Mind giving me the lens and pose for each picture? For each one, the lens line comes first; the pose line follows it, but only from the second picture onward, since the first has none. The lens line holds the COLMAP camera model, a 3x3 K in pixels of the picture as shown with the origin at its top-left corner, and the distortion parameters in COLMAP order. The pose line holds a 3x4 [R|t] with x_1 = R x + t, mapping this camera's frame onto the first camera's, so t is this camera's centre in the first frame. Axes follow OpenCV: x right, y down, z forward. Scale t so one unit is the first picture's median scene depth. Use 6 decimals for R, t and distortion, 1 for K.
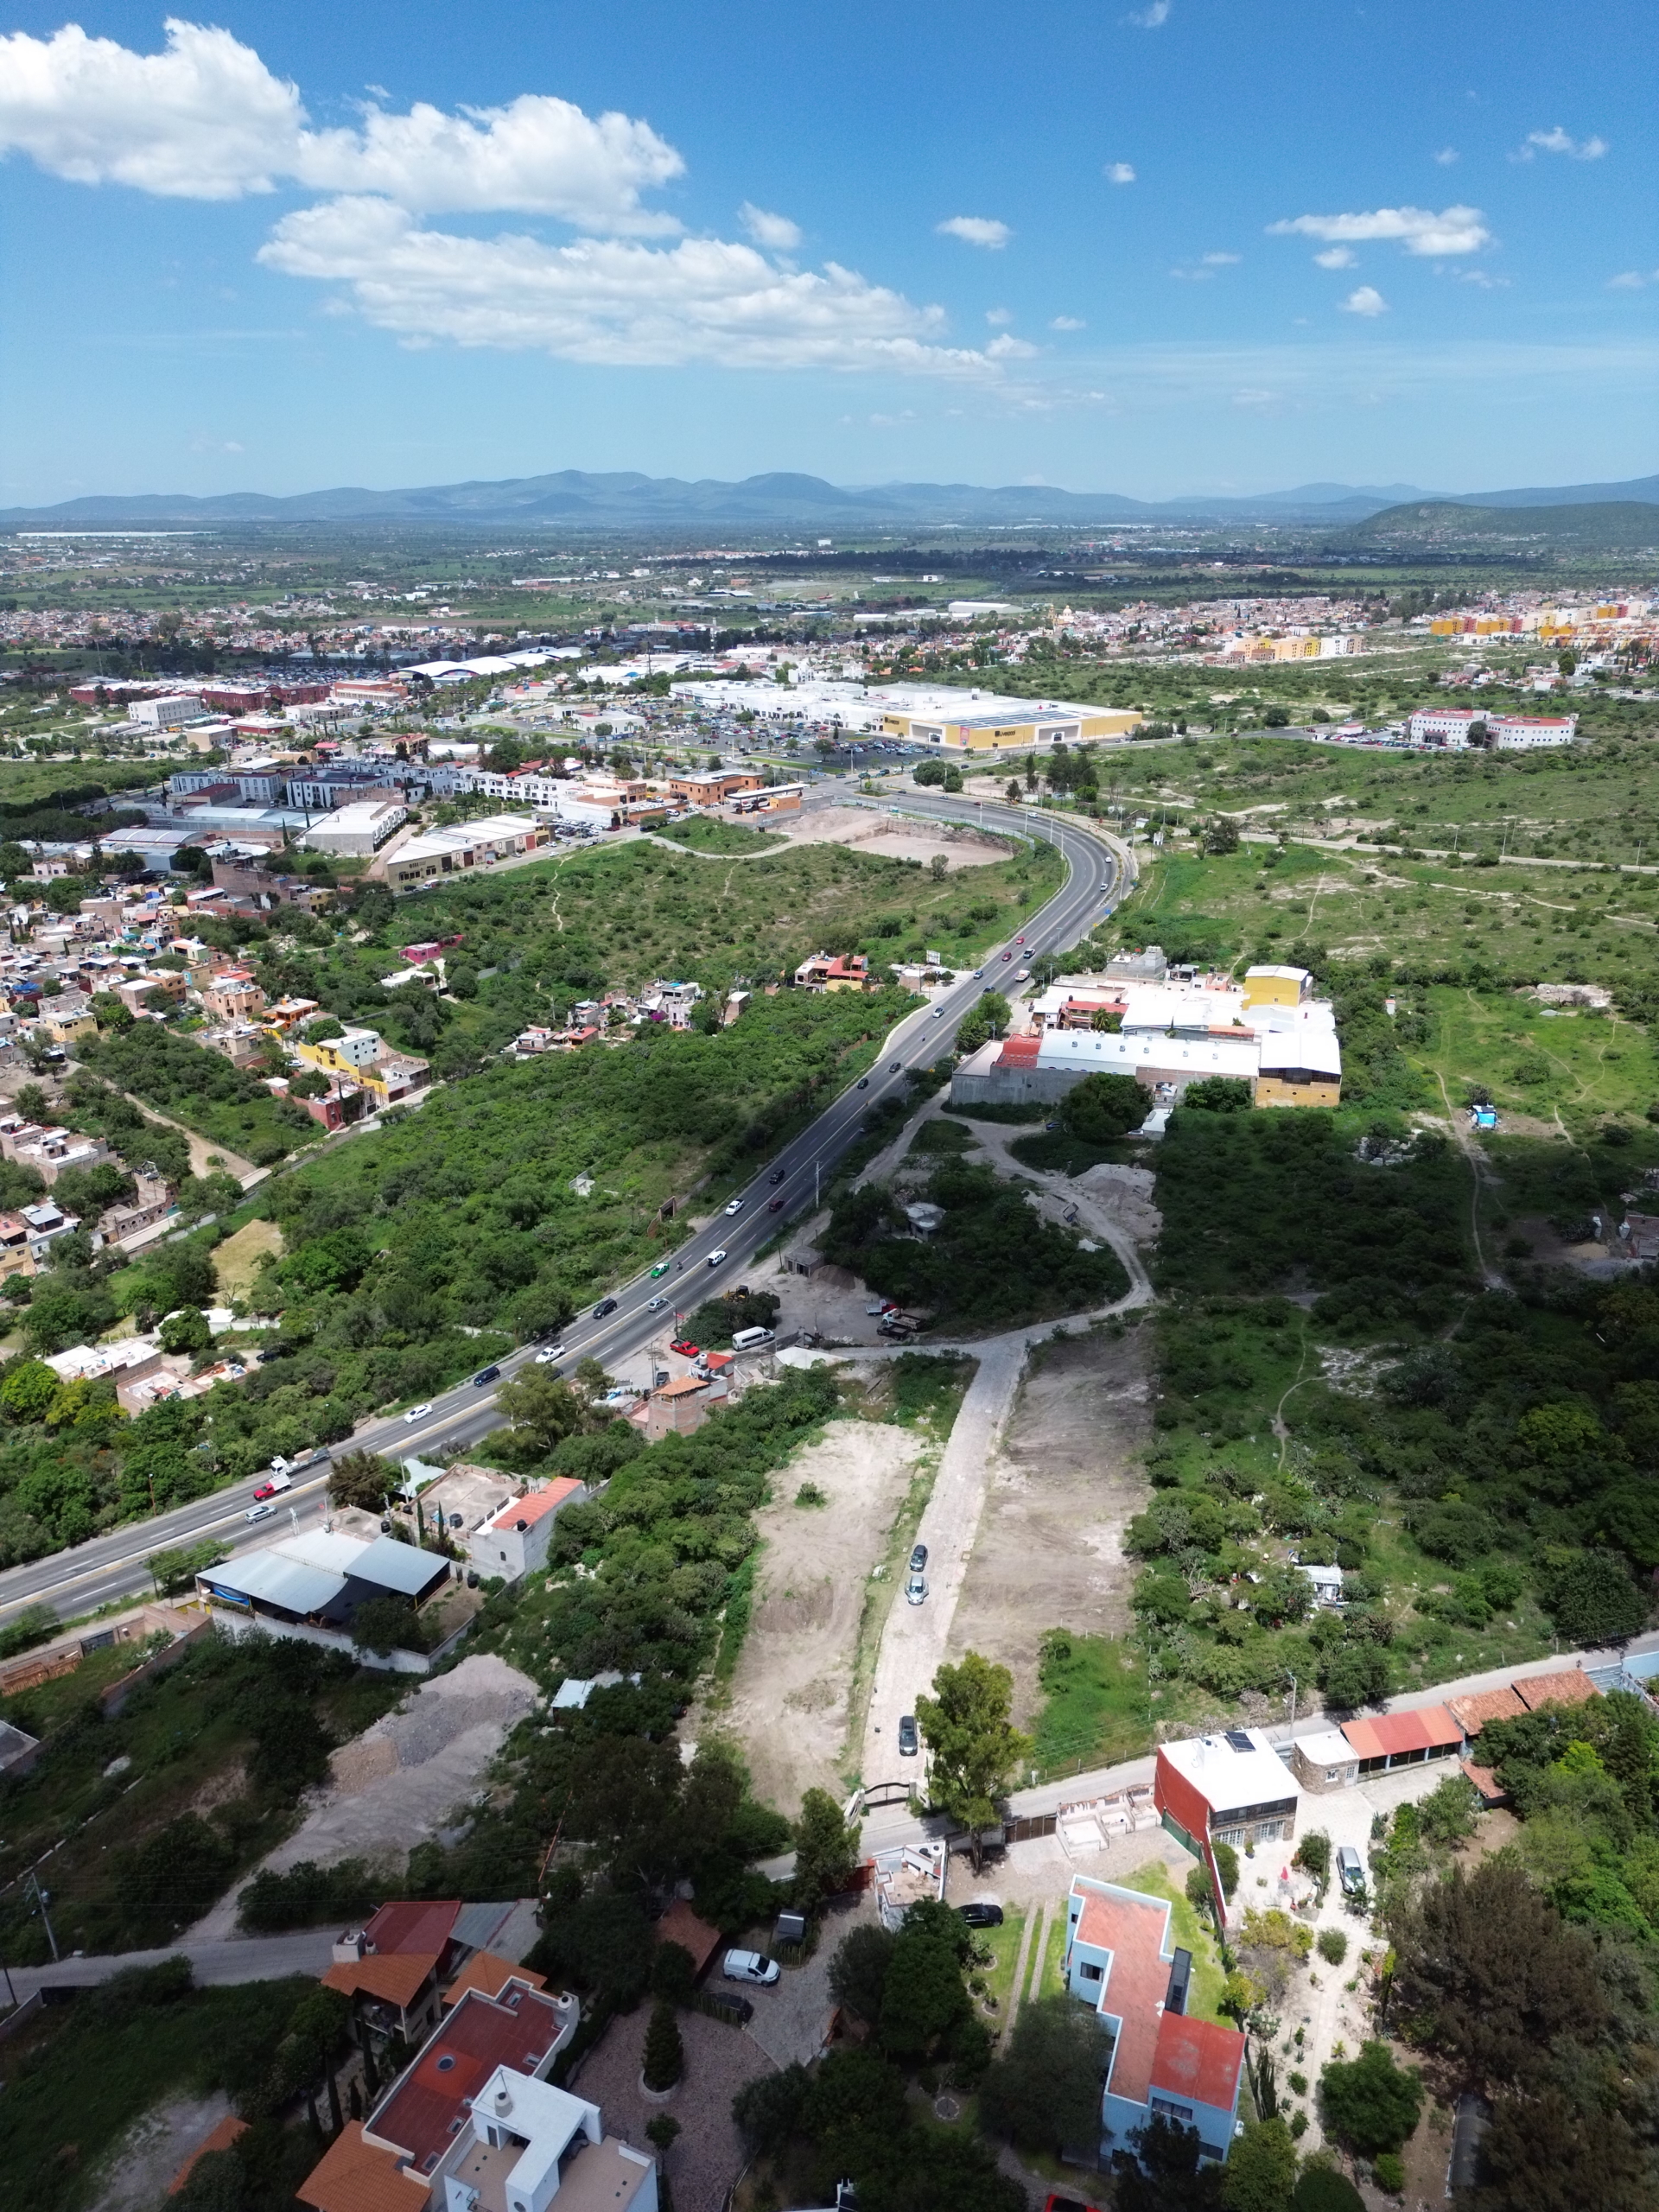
lens RADIAL K [[1549.1, 0, 831.6], [0, 1549.1, 1102.4], [0, 0, 1]] dist [0.076203, -0.069781]
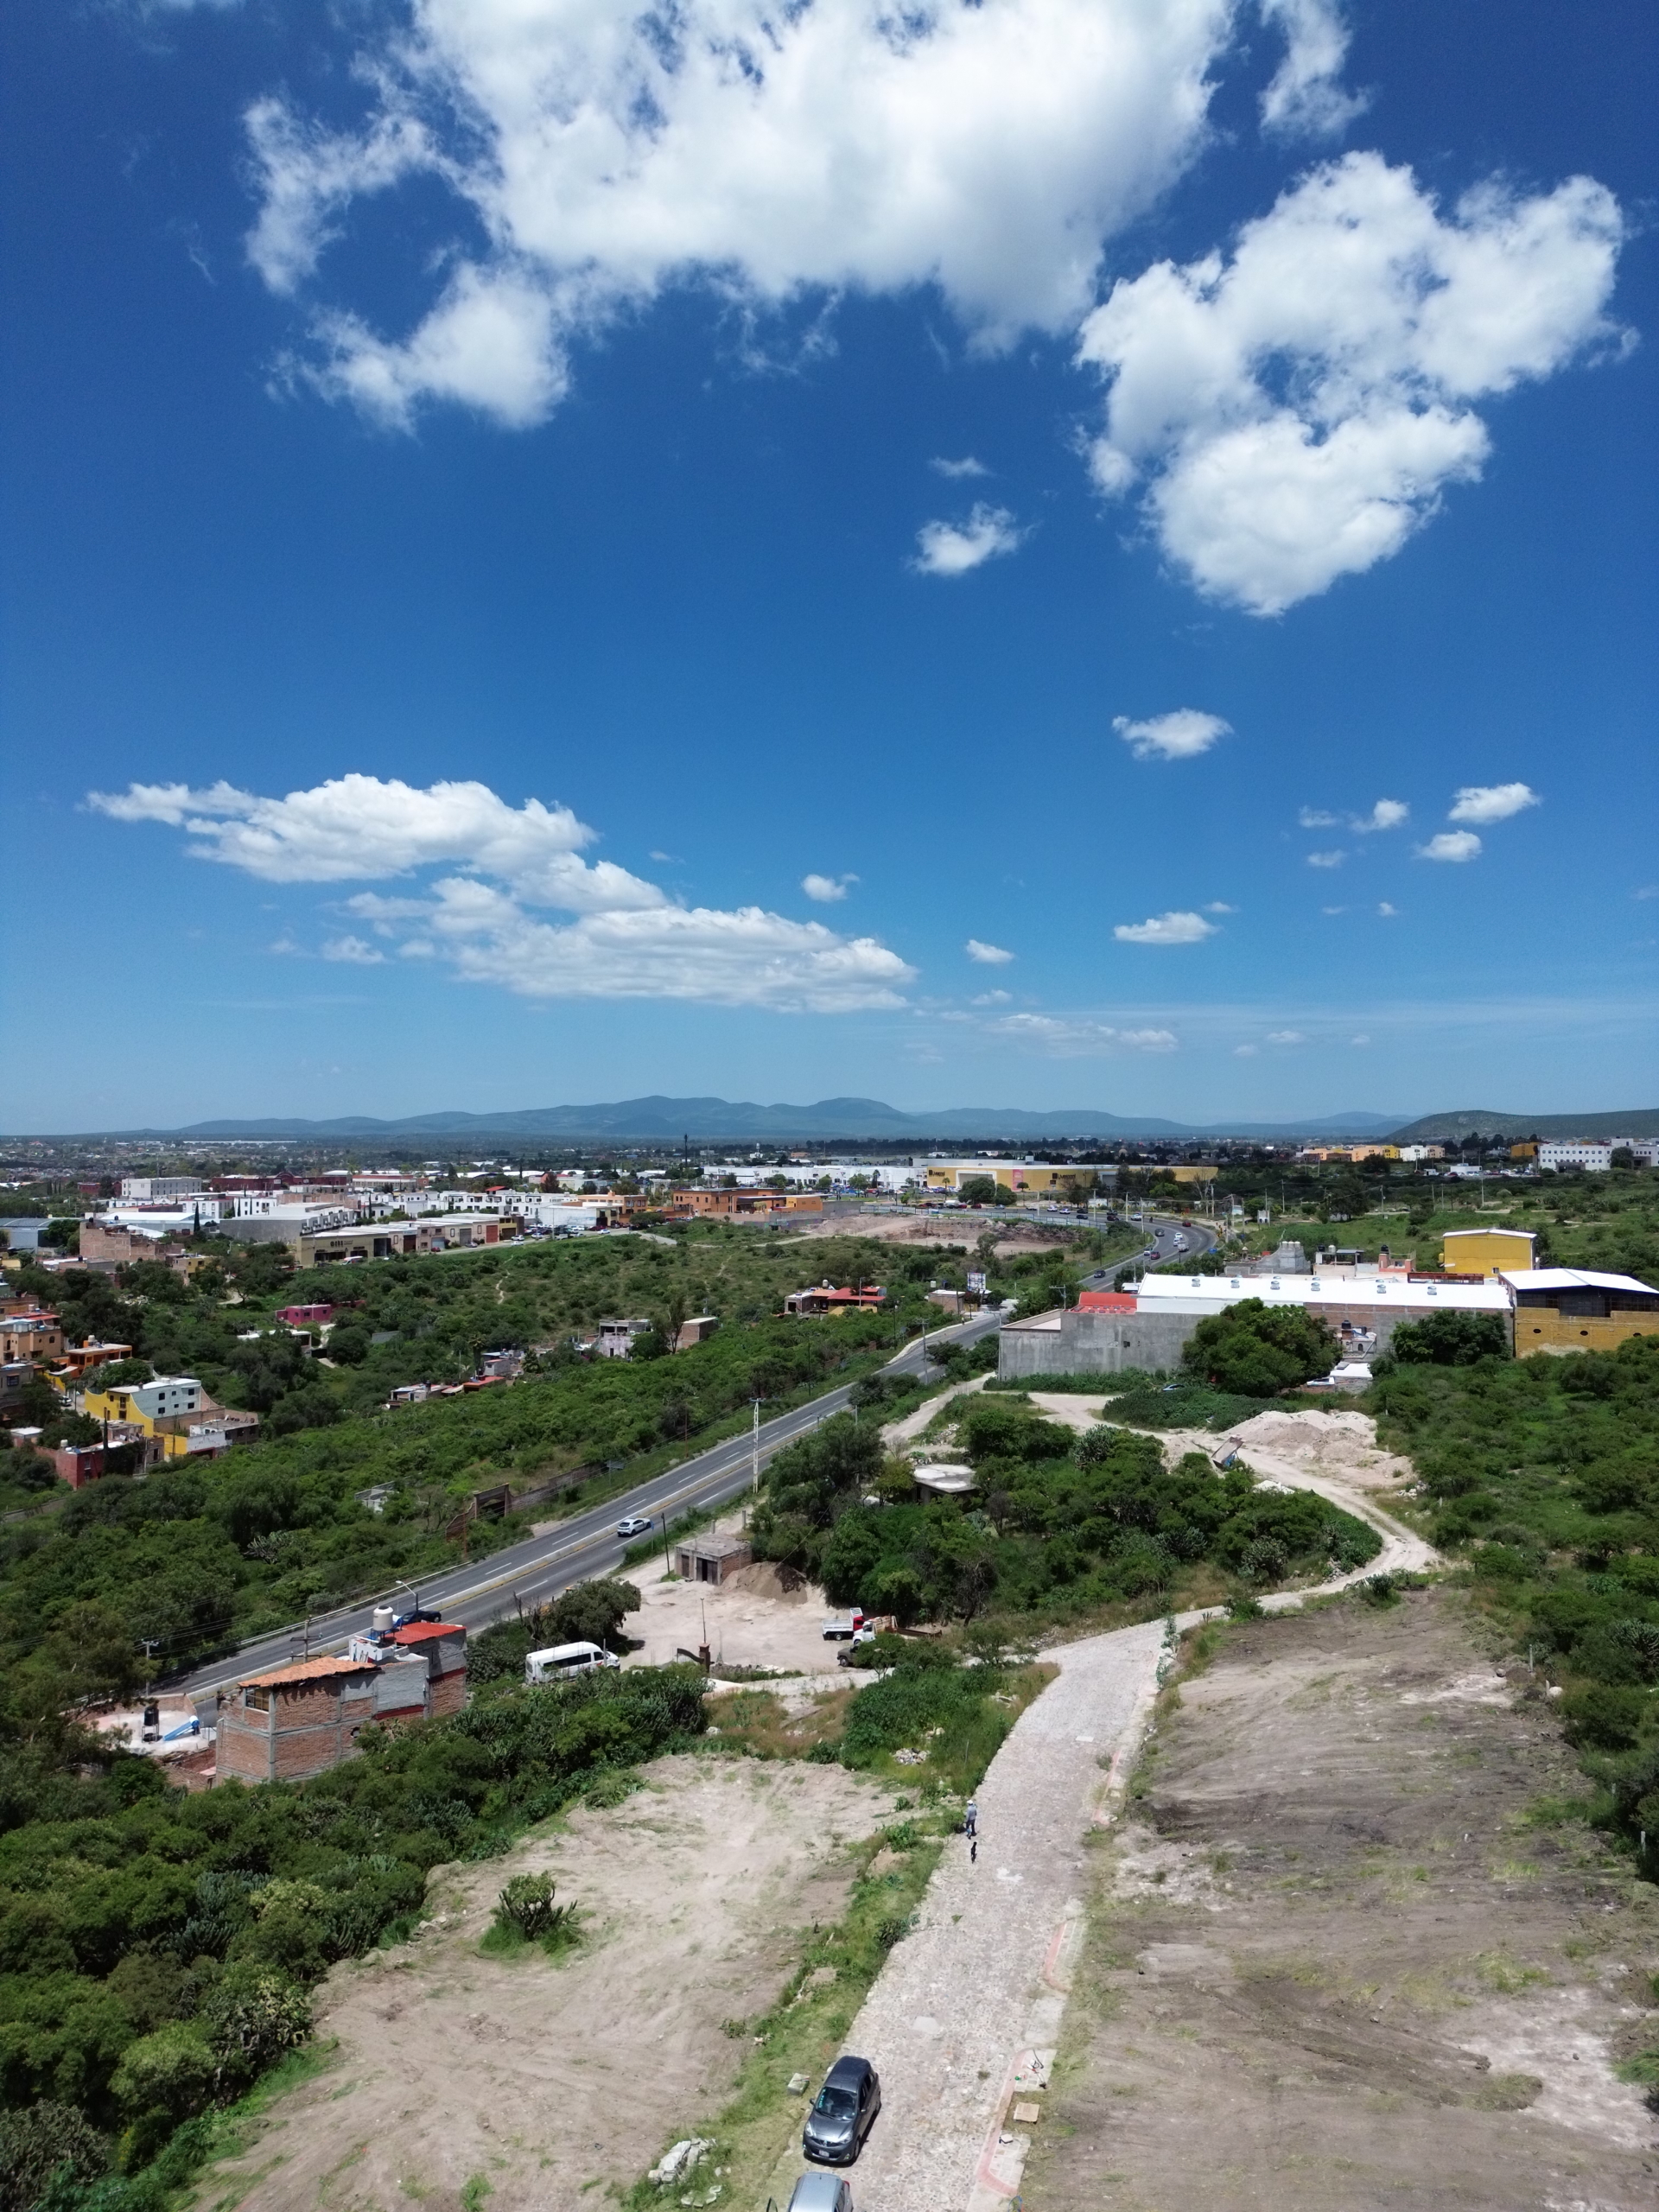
lens RADIAL K [[1552.3, 0, 829.5], [0, 1552.3, 1106.0], [0, 0, 1]] dist [0.062523, -0.049447]
pose [[0.999113, 0.000798, -0.042105, 0.052657], [-0.016353, 0.928716, -0.370431, 0.190366], [0.038808, 0.370791, 0.927905, 0.563489]]
